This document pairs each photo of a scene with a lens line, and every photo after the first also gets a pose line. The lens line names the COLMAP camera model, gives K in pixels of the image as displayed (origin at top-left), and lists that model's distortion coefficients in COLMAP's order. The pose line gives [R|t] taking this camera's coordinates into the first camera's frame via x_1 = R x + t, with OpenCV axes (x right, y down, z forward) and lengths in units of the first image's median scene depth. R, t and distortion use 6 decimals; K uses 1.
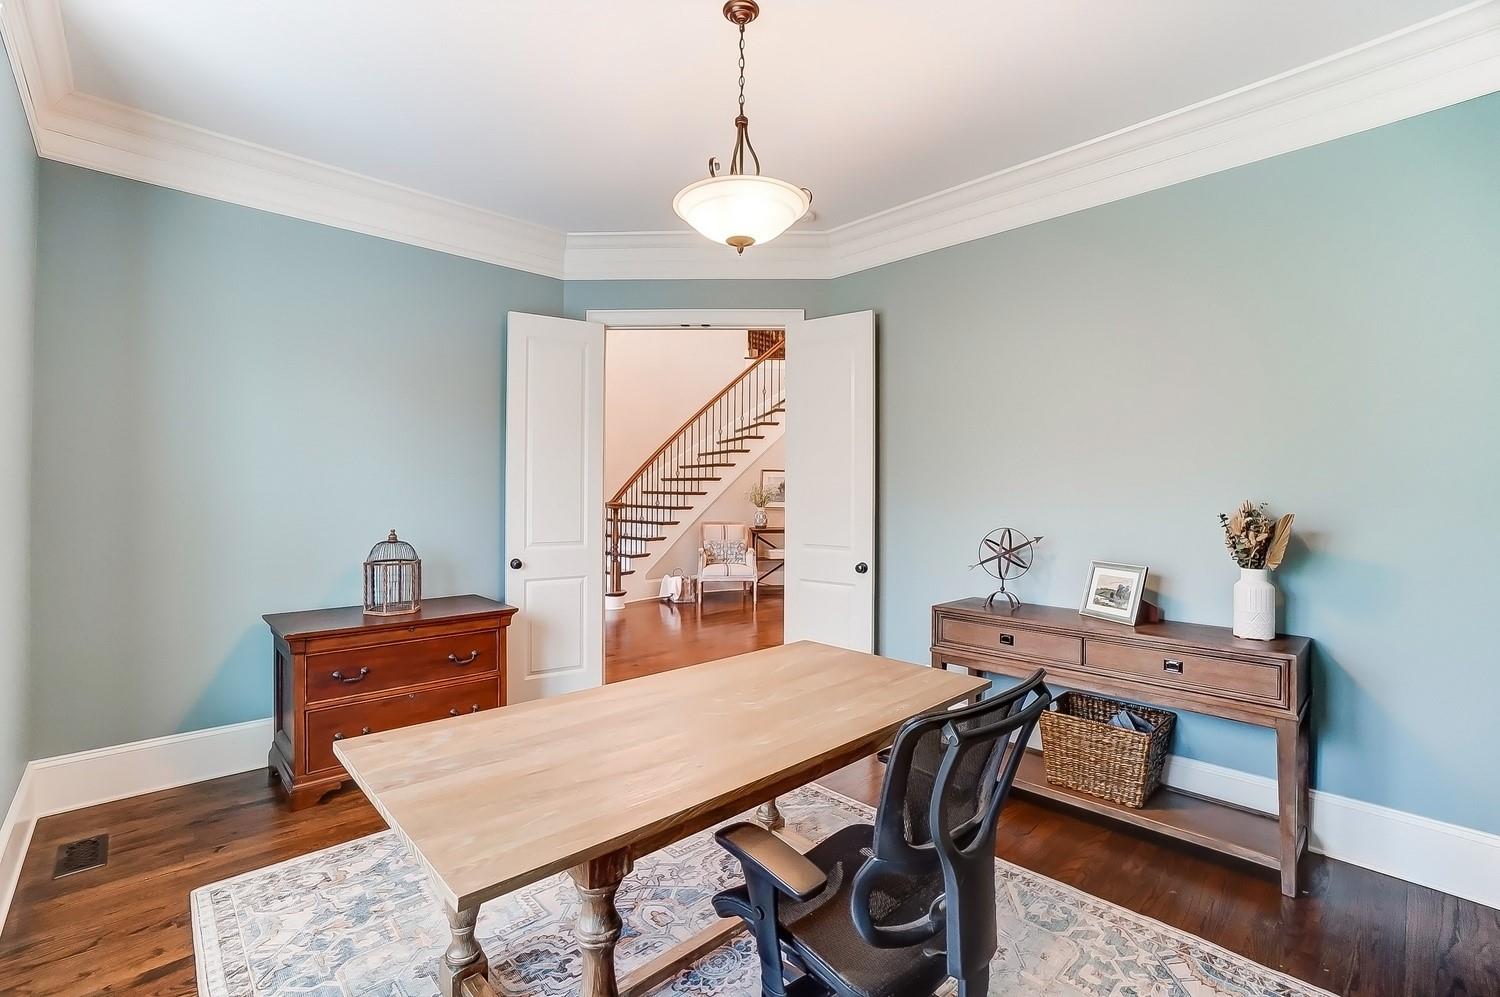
lens RADIAL K [[655.1, 0, 747.3], [0, 655.1, 487.5], [0, 0, 1]] dist [0.009690, 0.000052]
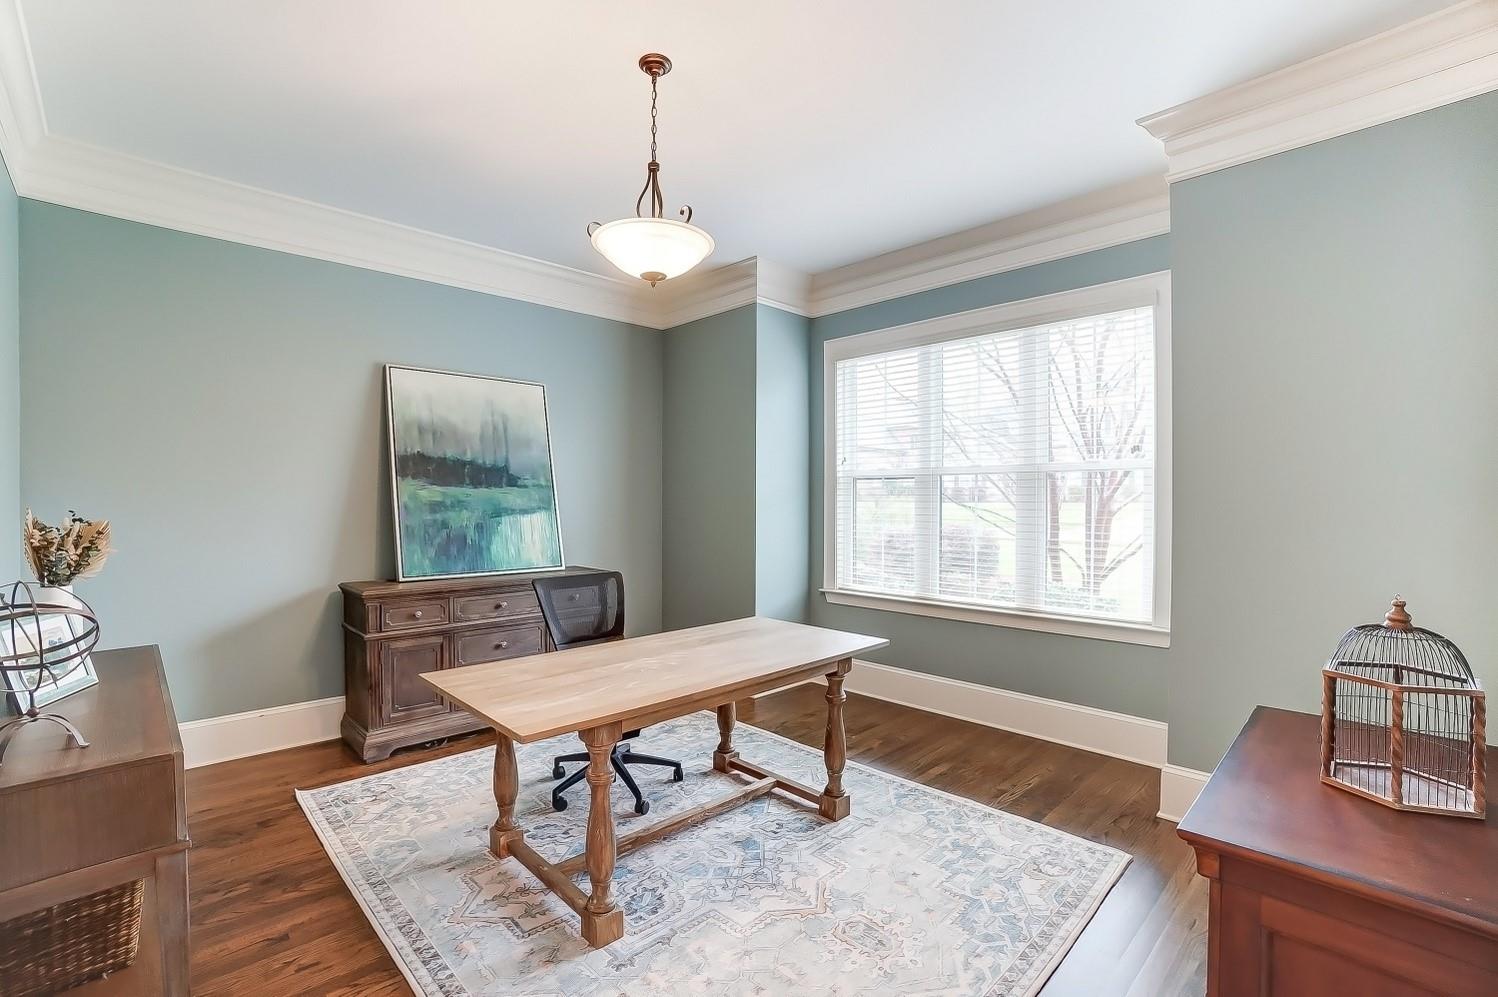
lens RADIAL K [[671.2, 0, 749.0], [0, 671.2, 498.5], [0, 0, 1]] dist [-0.048279, 0.000037]
pose [[-0.999856, -0.007415, -0.015264, -0.155451], [-0.007328, 0.999957, -0.005717, 0.004670], [0.015306, -0.005605, -0.999867, 2.110365]]
